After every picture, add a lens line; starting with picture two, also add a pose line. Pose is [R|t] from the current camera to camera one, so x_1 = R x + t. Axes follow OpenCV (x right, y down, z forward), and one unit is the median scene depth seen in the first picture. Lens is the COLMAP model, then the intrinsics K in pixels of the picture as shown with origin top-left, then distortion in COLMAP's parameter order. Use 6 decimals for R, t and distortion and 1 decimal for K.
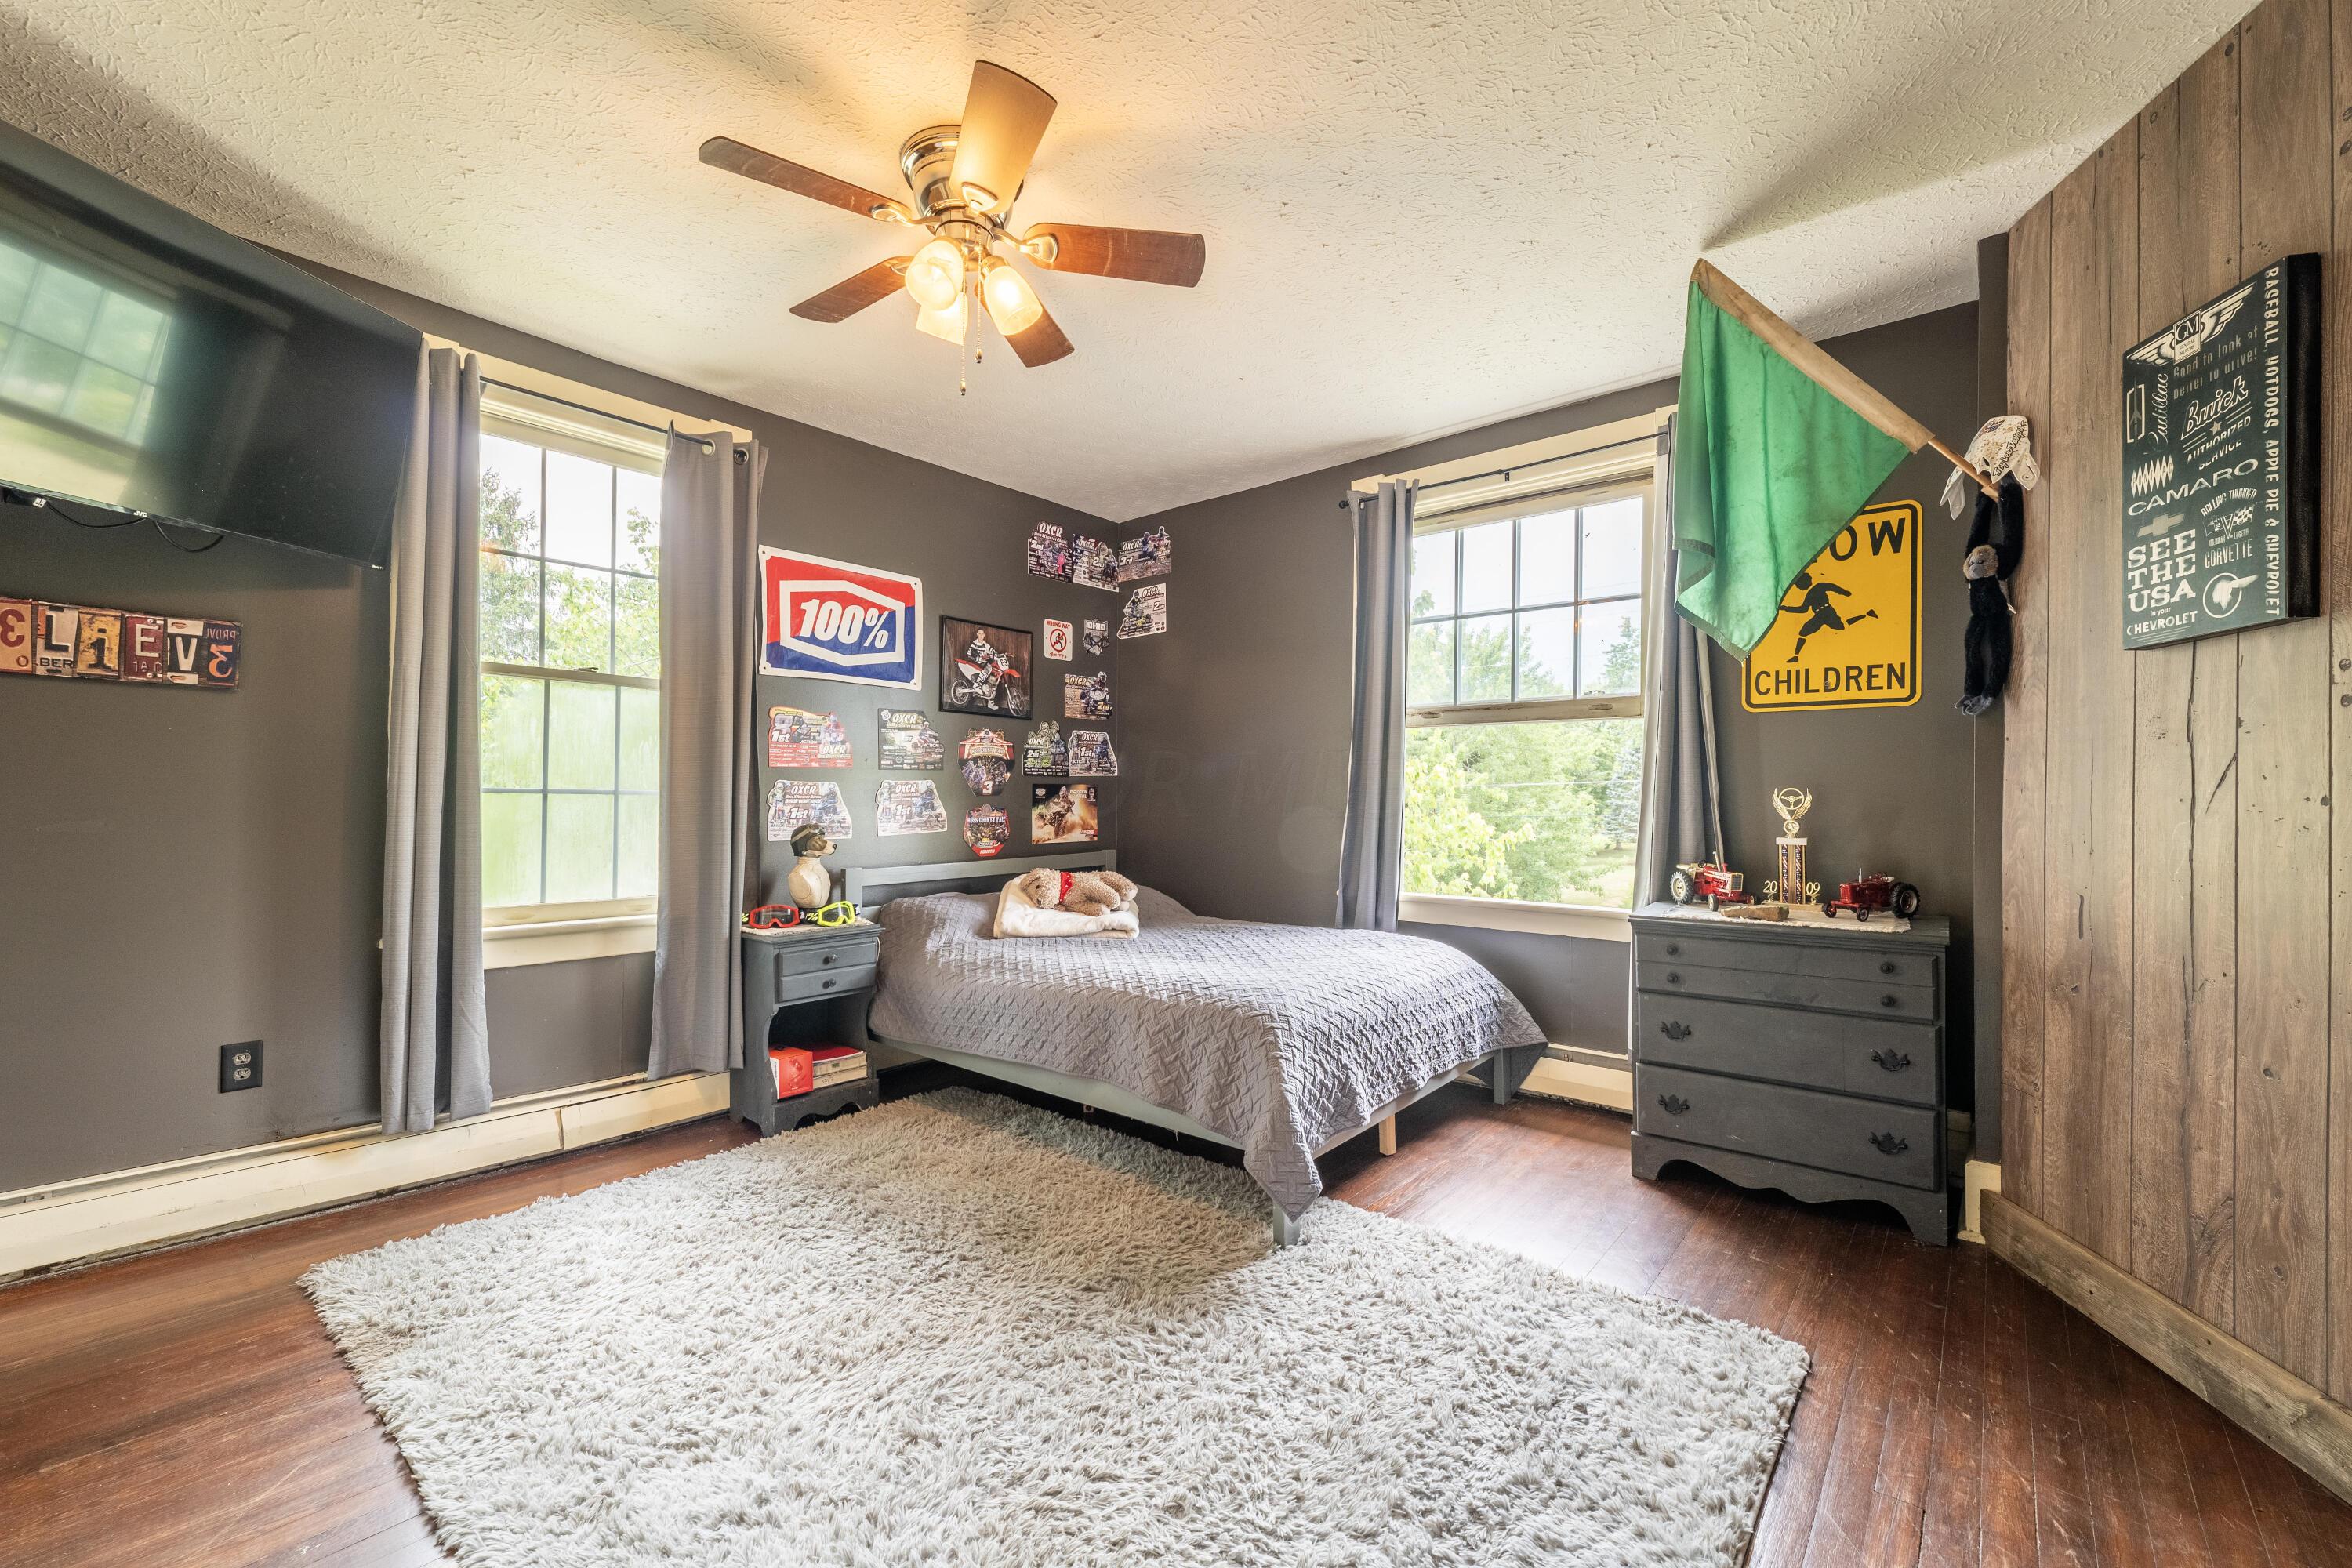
lens RADIAL K [[950.4, 0, 1168.4], [0, 950.4, 791.1], [0, 0, 1]] dist [0.002407, 0.000036]
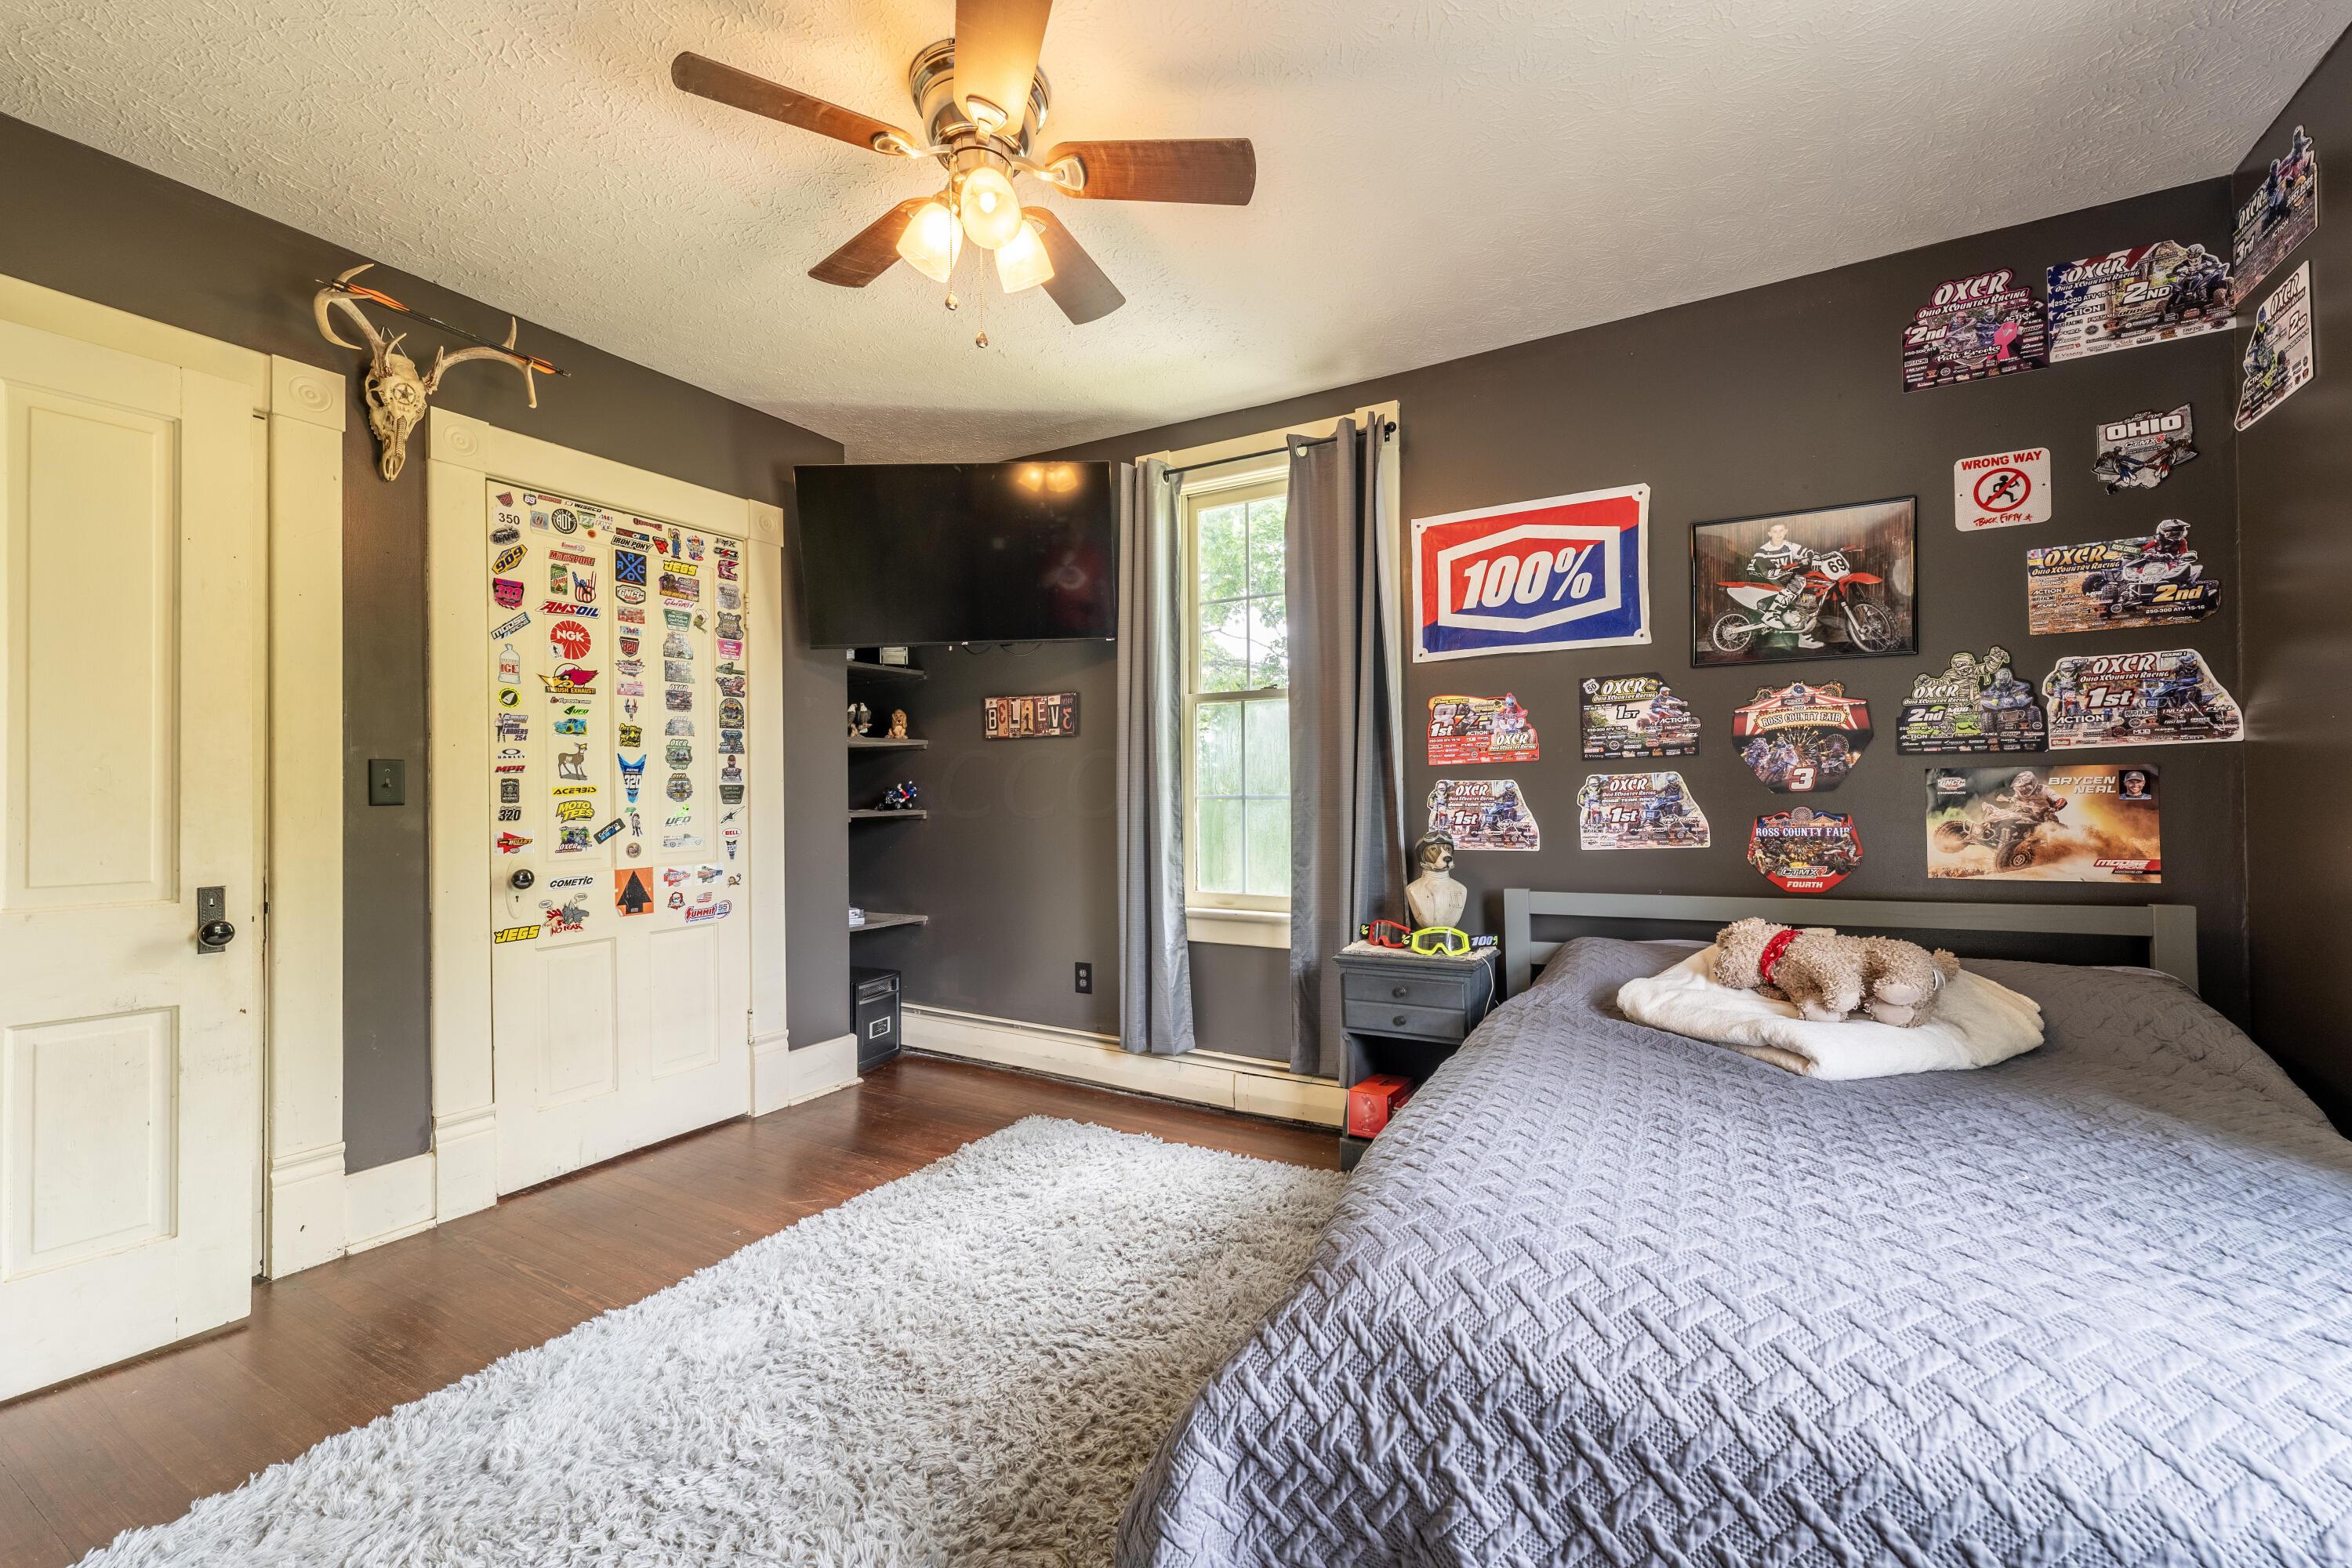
lens RADIAL K [[950.4, 0, 1170.5], [0, 950.4, 790.0], [0, 0, 1]] dist [0.002407, 0.000036]
pose [[0.189481, -0.020217, -0.981676, 0.353576], [0.016662, 0.999710, -0.017372, 0.007674], [0.981743, -0.013065, 0.189763, 0.522942]]
